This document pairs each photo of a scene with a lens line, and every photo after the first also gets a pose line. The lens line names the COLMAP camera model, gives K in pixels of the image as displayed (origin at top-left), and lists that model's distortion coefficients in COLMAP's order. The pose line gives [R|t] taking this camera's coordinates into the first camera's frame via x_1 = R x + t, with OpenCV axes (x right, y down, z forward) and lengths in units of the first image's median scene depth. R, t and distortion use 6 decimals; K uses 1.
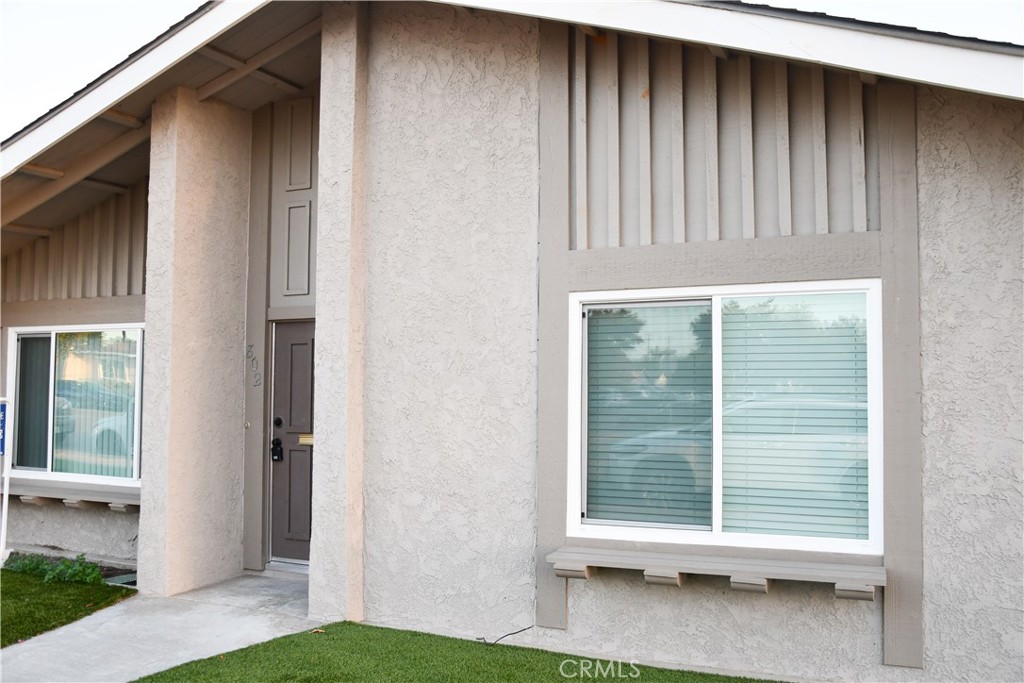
lens RADIAL K [[893.9, 0, 513.4], [0, 893.9, 337.8], [0, 0, 1]] dist [-0.083978, 0.036610]
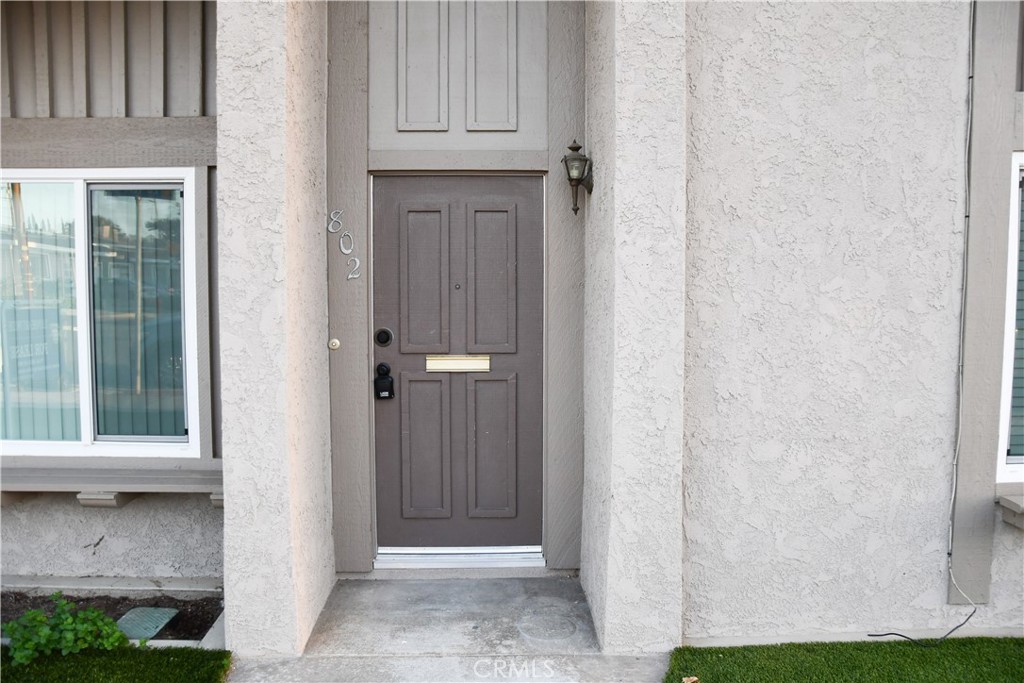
lens RADIAL K [[807.7, 0, 505.9], [0, 807.7, 337.3], [0, 0, 1]] dist [-0.150924, 0.101119]
pose [[0.894995, -0.031477, 0.444965, -0.543957], [-0.024684, 0.992484, 0.119858, 0.031323], [-0.445393, -0.118256, 0.887491, 0.571713]]
